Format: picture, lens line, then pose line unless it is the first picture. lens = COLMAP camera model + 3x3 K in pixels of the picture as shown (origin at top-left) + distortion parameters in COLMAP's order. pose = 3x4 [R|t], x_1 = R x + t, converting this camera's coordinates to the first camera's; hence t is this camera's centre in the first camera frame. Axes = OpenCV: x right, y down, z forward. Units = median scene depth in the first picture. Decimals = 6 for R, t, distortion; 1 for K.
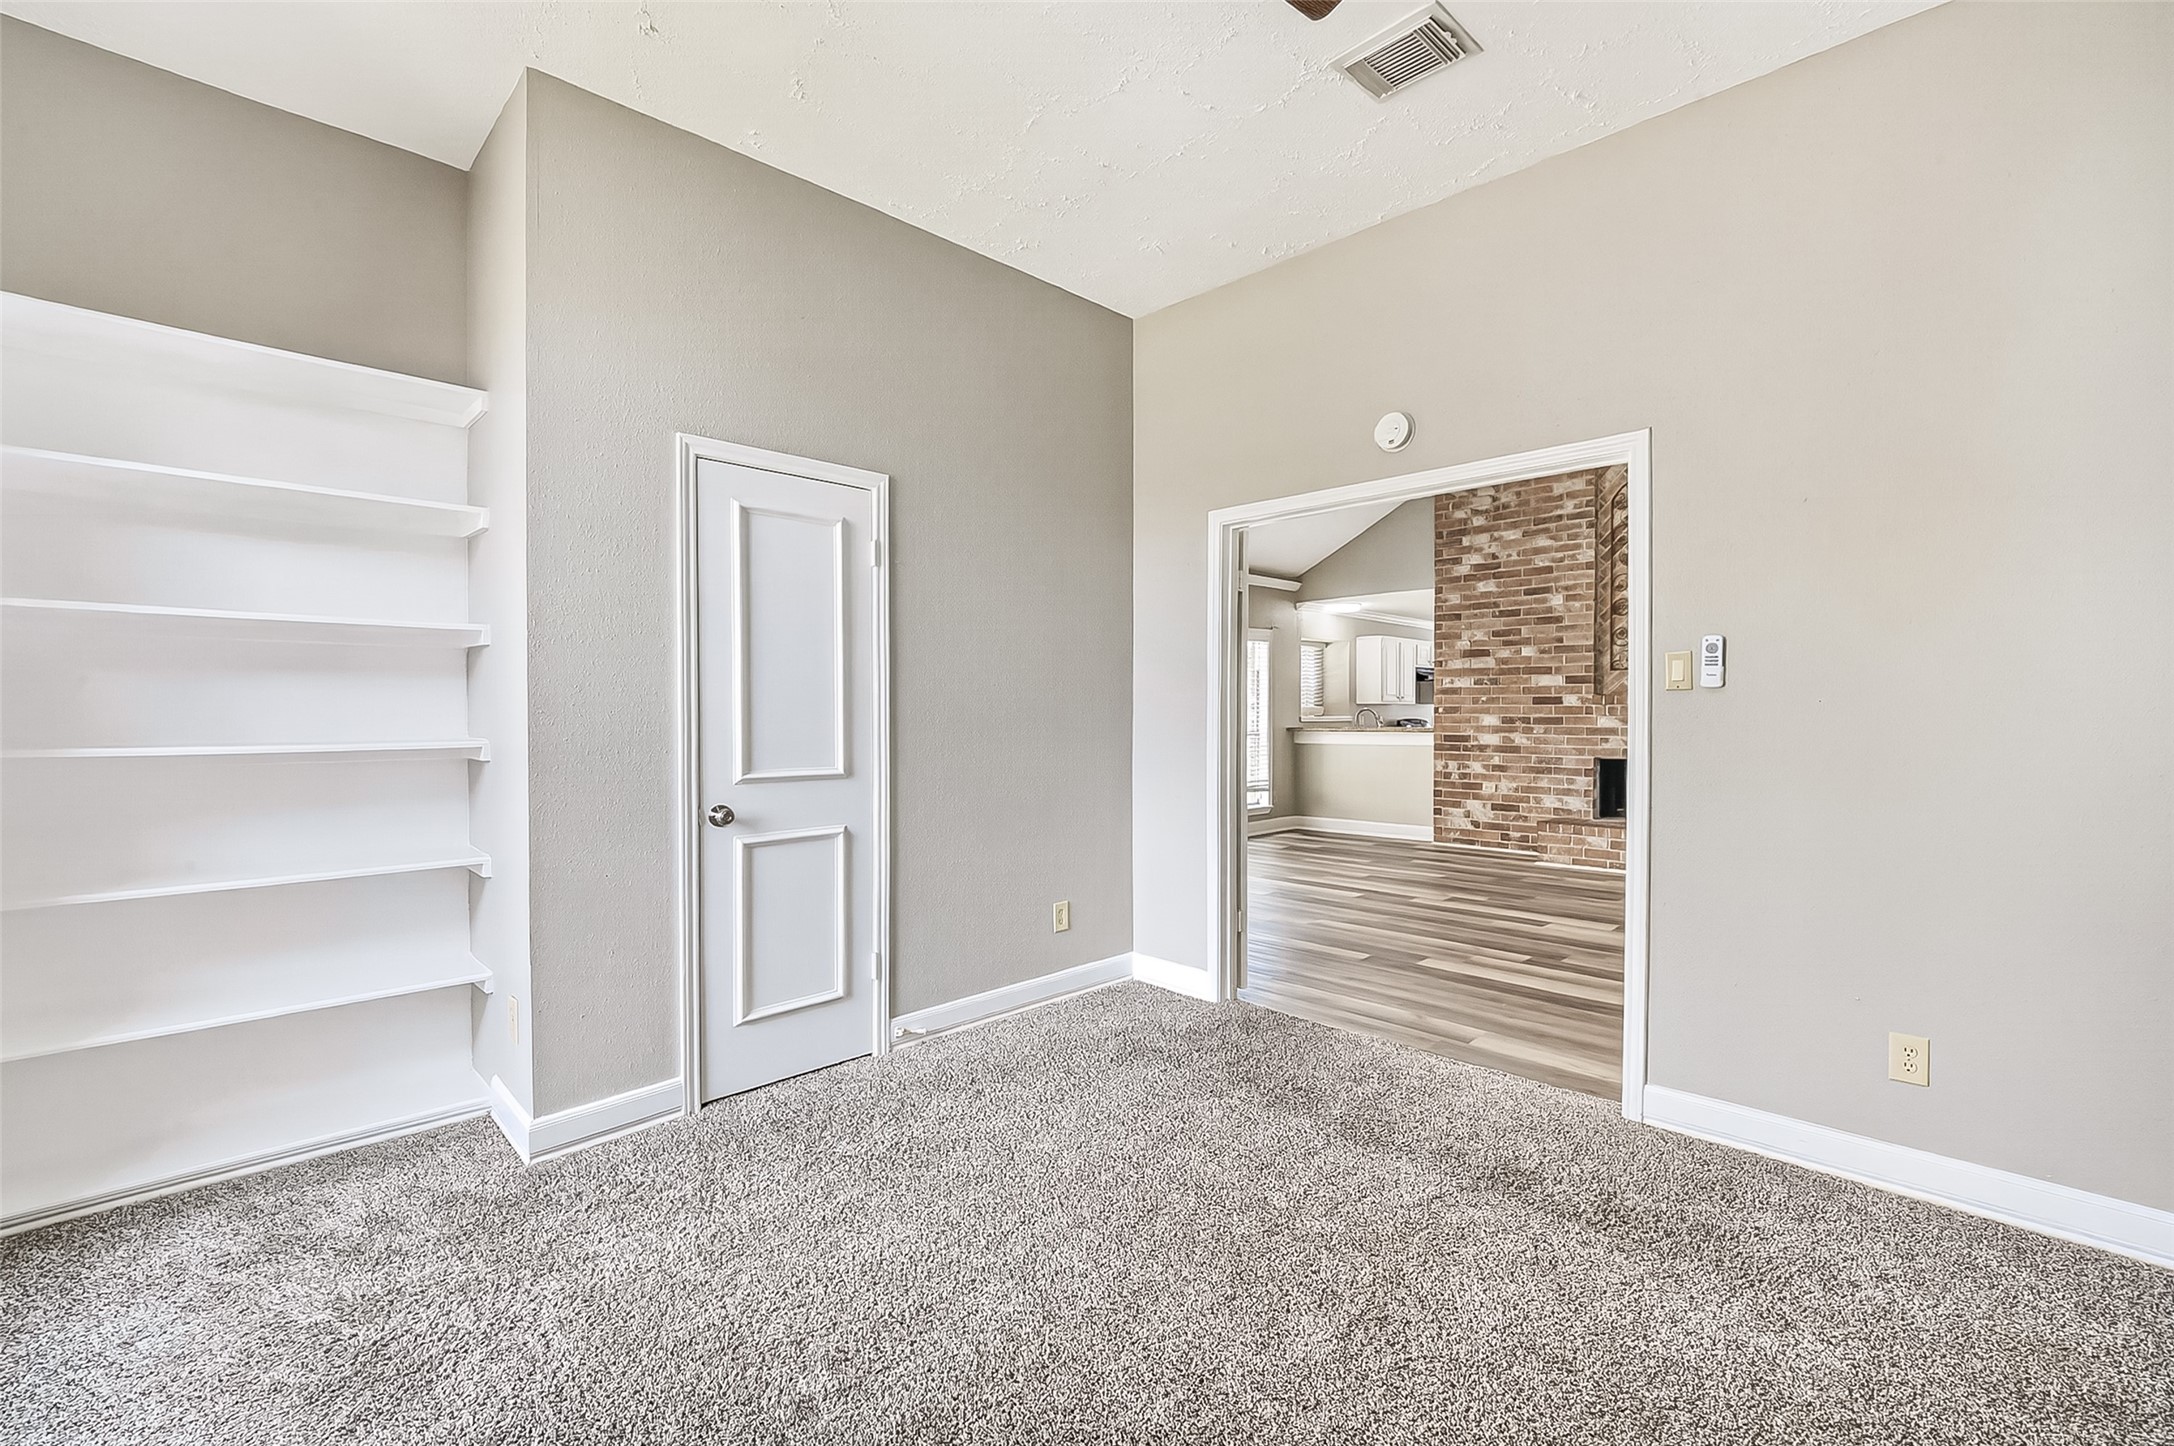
lens RADIAL K [[954.4, 0, 1089.0], [0, 954.4, 715.8], [0, 0, 1]] dist [0.002497, 0.000007]
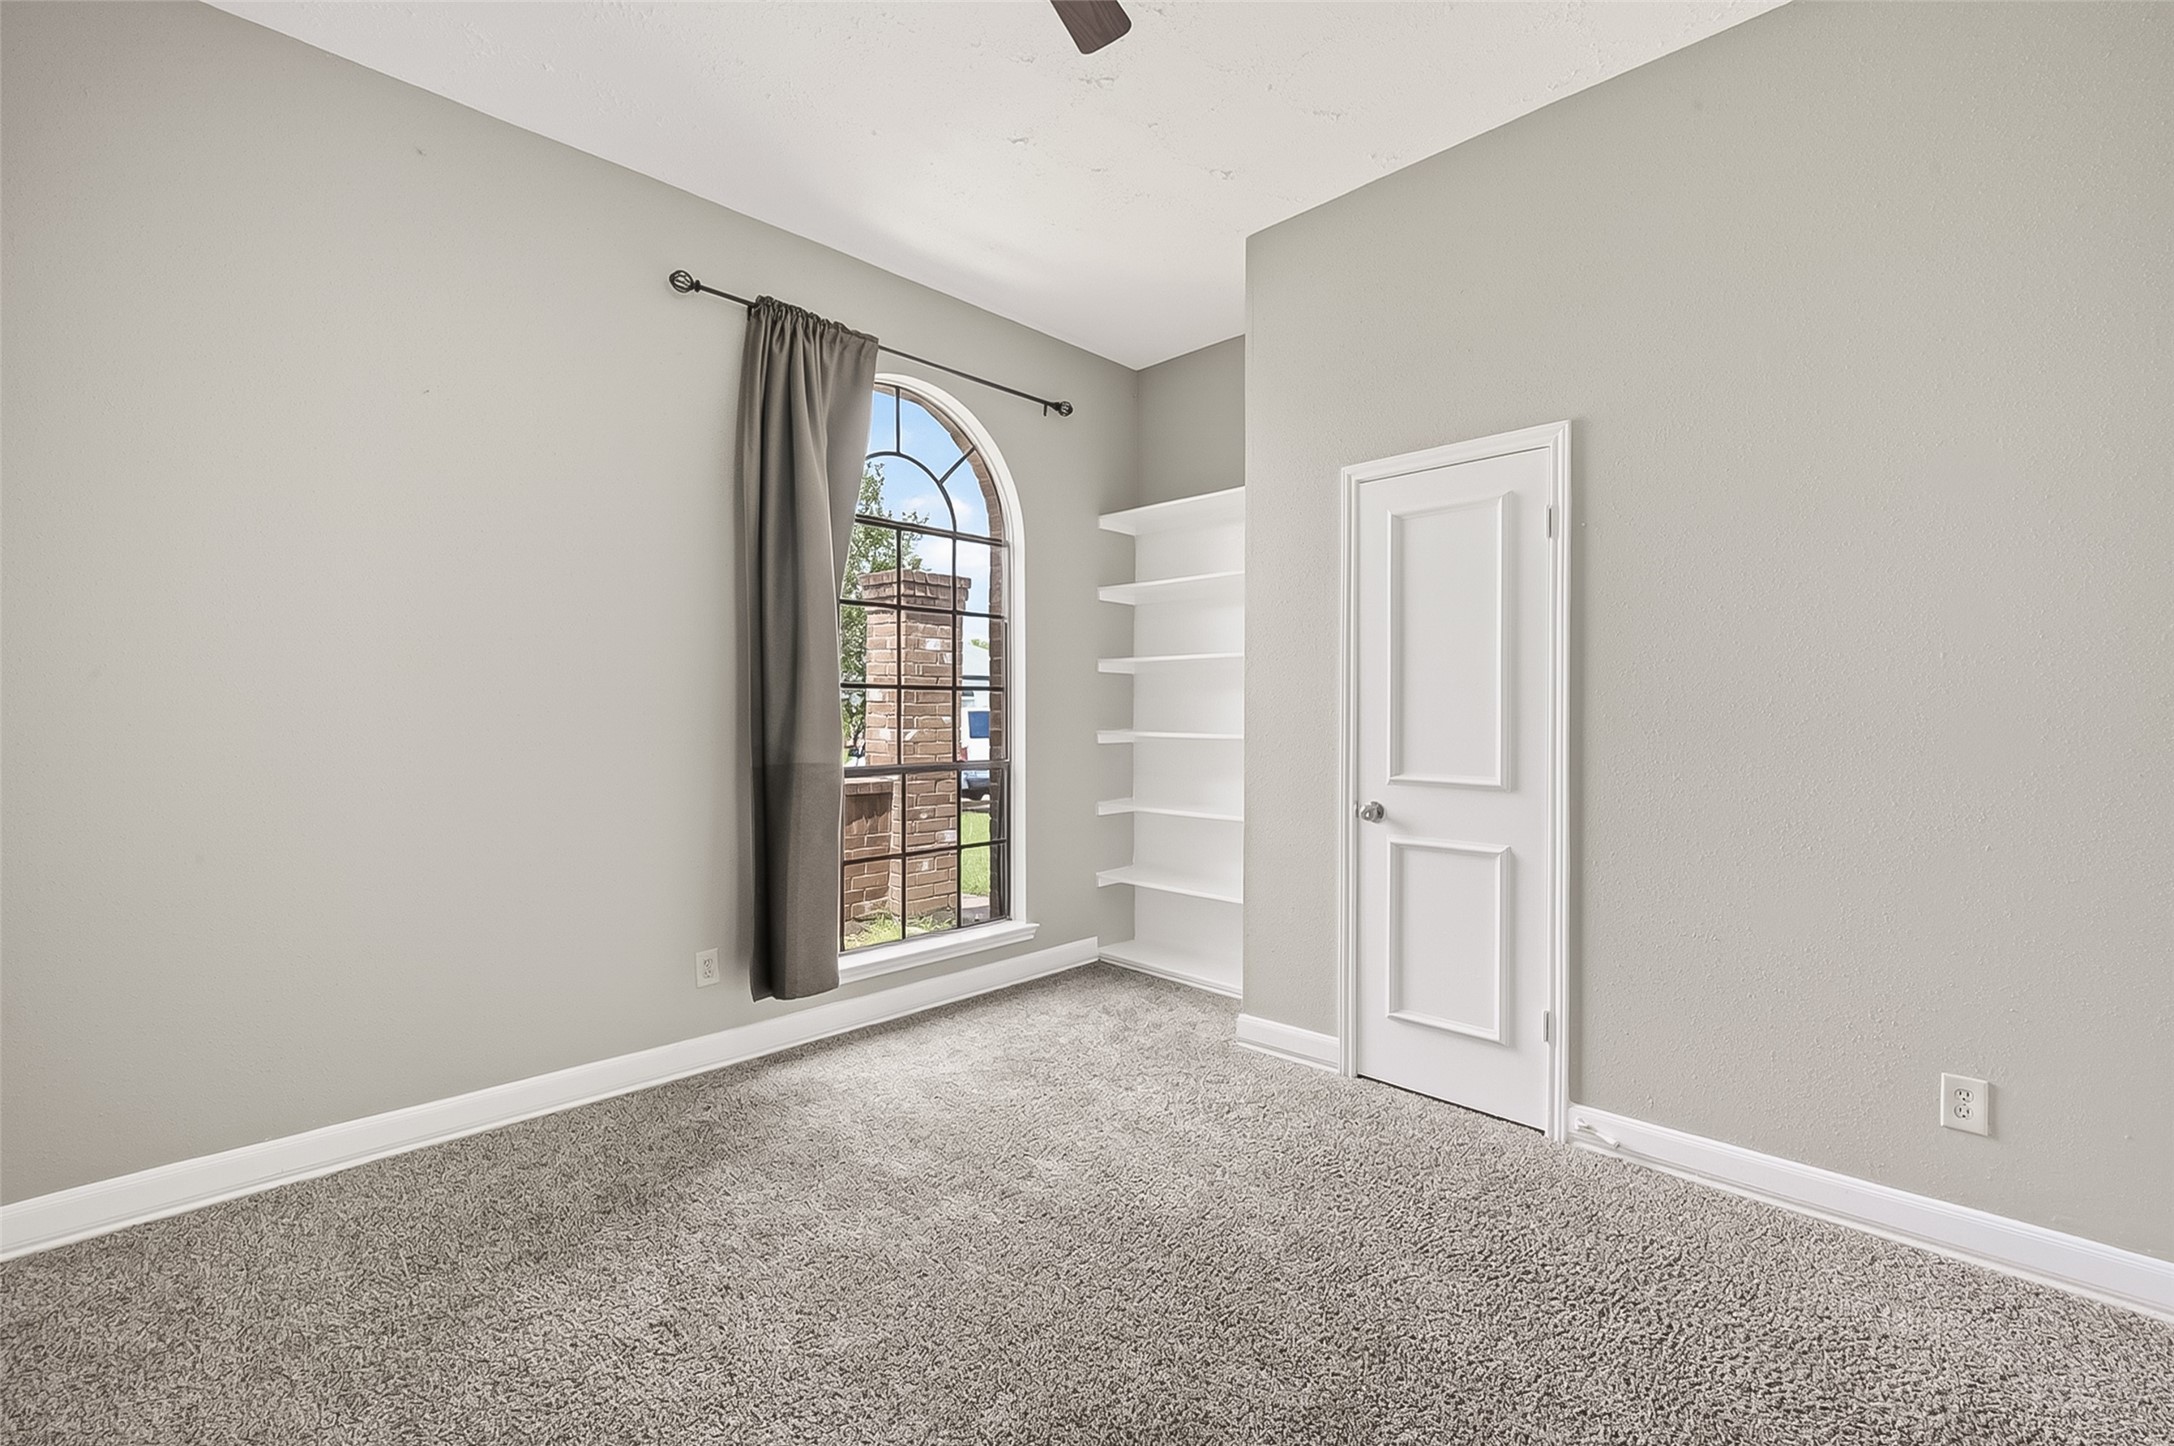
lens RADIAL K [[954.4, 0, 1089.0], [0, 954.4, 715.8], [0, 0, 1]] dist [0.002497, 0.000007]
pose [[-0.011055, 0.003473, -0.999933, 0.663470], [-0.008733, 0.999955, 0.003569, -0.003940], [0.999901, 0.008772, -0.011024, 0.676491]]
